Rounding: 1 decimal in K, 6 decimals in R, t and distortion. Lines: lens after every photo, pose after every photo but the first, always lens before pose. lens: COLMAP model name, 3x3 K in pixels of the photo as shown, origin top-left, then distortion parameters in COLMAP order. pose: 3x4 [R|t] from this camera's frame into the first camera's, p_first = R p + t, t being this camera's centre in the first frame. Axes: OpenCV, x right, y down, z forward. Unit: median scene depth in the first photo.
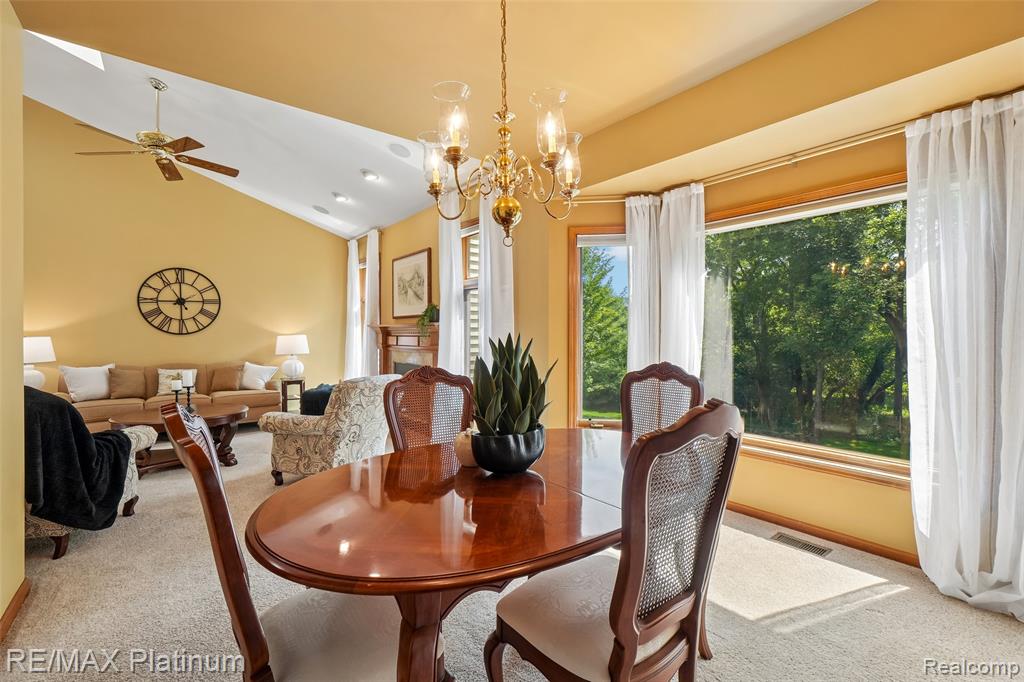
lens RADIAL K [[440.2, 0, 511.1], [0, 440.2, 338.6], [0, 0, 1]] dist [-0.000055, 0.000573]
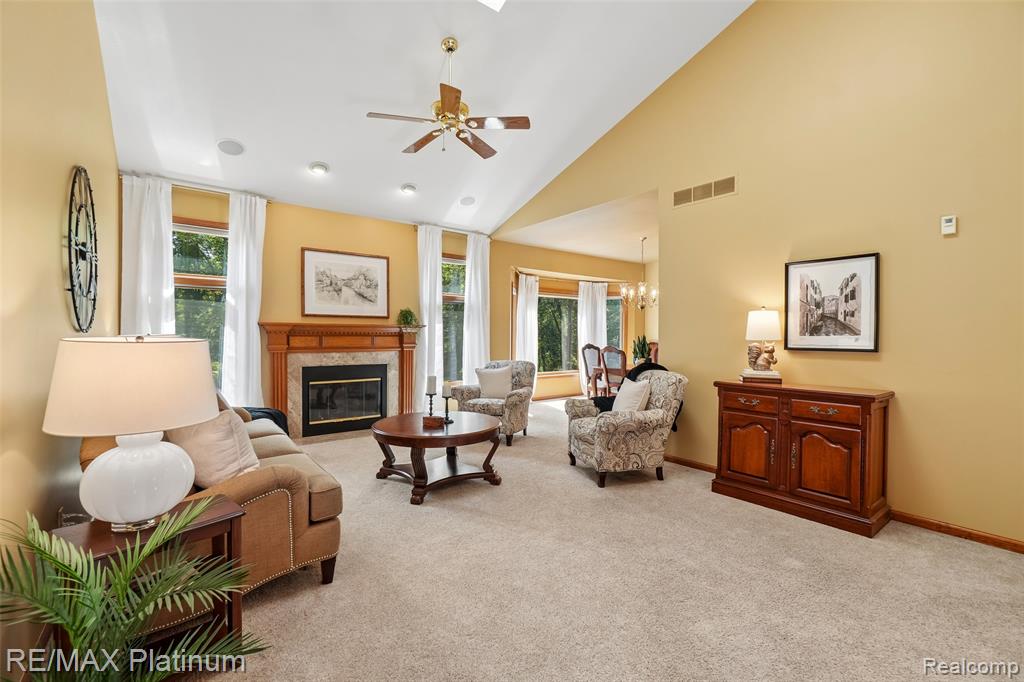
lens RADIAL K [[440.2, 0, 509.0], [0, 440.2, 337.6], [0, 0, 1]] dist [-0.000055, 0.000573]
pose [[0.014275, -0.010872, 0.999839, -2.394751], [0.006182, 0.999923, 0.010785, -0.023779], [-0.999879, 0.006027, 0.014341, 1.256223]]
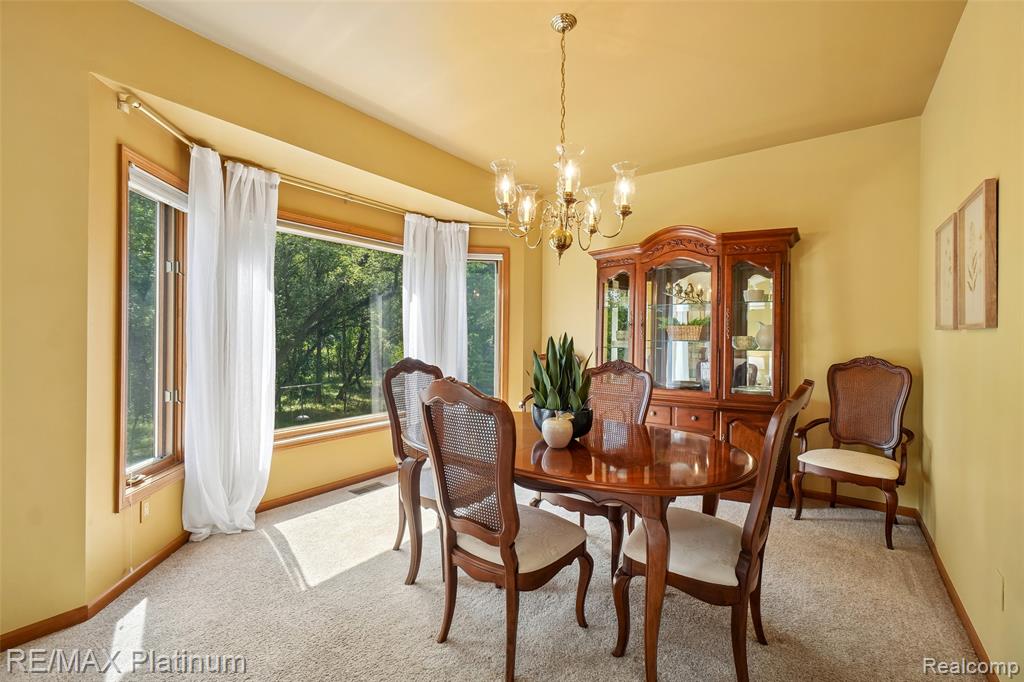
lens RADIAL K [[440.2, 0, 511.9], [0, 440.2, 336.0], [0, 0, 1]] dist [-0.000055, 0.000573]
pose [[-0.256550, -0.002963, 0.966526, -0.696935], [0.005884, 0.999972, 0.004628, -0.006017], [-0.966513, 0.006874, -0.256525, 0.836697]]
